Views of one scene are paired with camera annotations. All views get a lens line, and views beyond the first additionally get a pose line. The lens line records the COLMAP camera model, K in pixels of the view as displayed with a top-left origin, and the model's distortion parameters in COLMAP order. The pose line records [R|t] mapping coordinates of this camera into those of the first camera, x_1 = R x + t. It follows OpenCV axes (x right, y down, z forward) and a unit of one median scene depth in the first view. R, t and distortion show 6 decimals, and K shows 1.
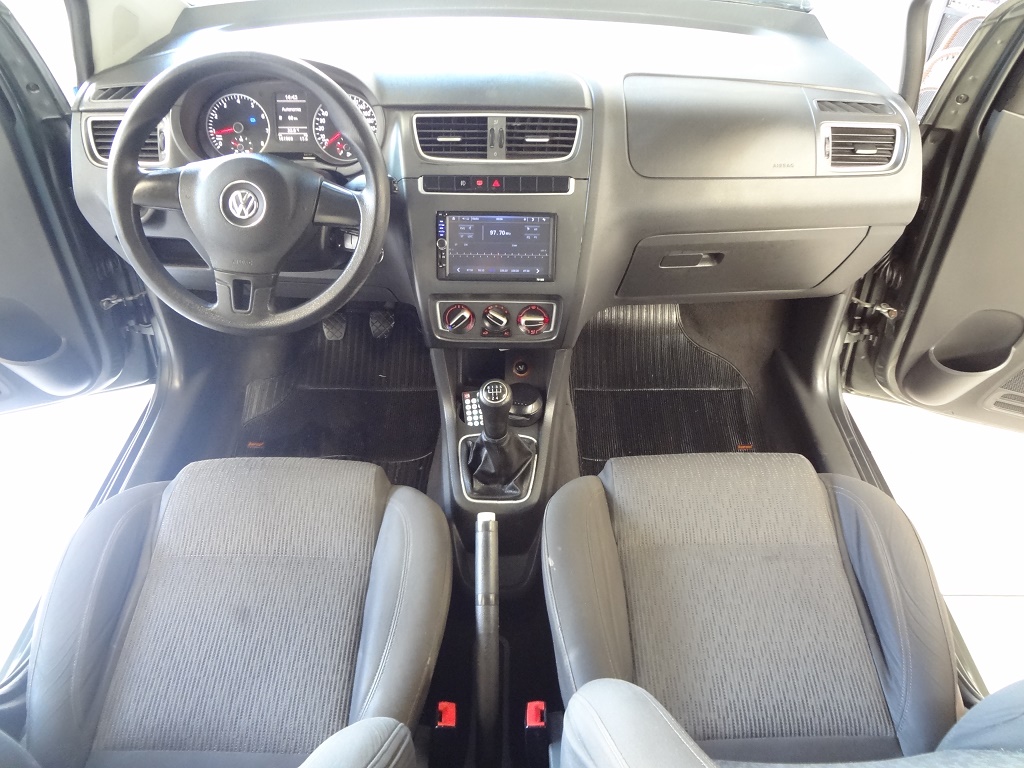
lens RADIAL K [[792.3, 0, 512.0], [0, 792.3, 384.0], [0, 0, 1]] dist [-0.061857, 0.031573]
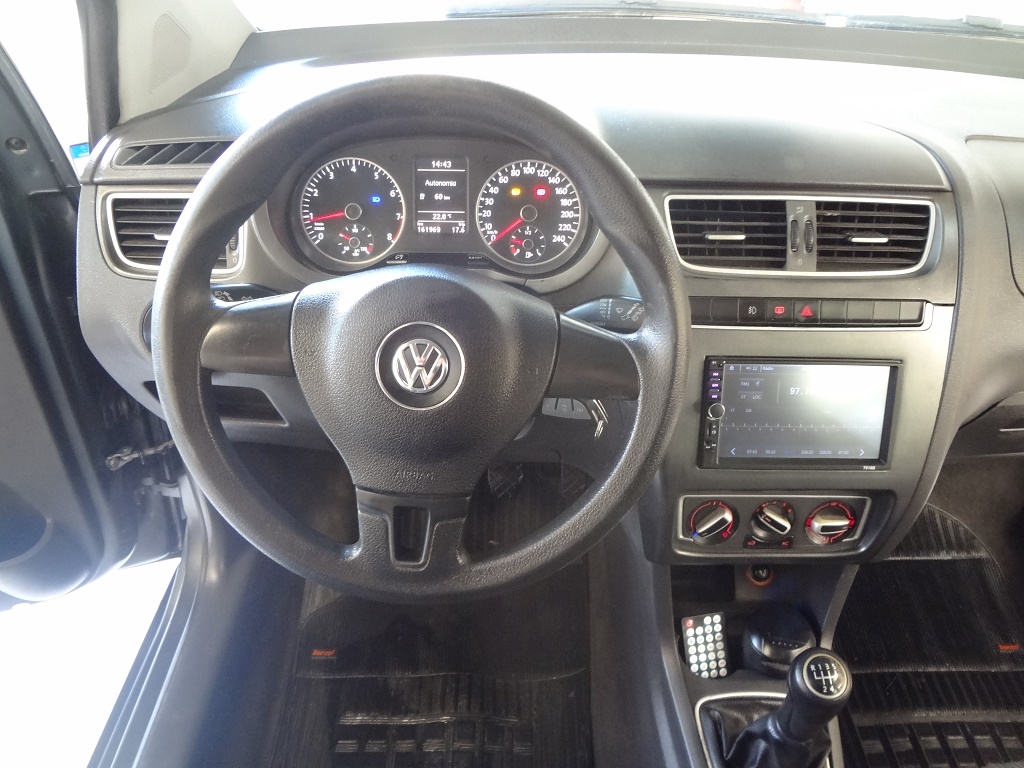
lens RADIAL K [[792.3, 0, 512.0], [0, 792.3, 384.0], [0, 0, 1]] dist [-0.061857, 0.031573]
pose [[0.999720, -0.001238, 0.023637, -0.241482], [0.003085, 0.996927, -0.078277, -0.144849], [-0.023467, 0.078328, 0.996651, 0.394305]]
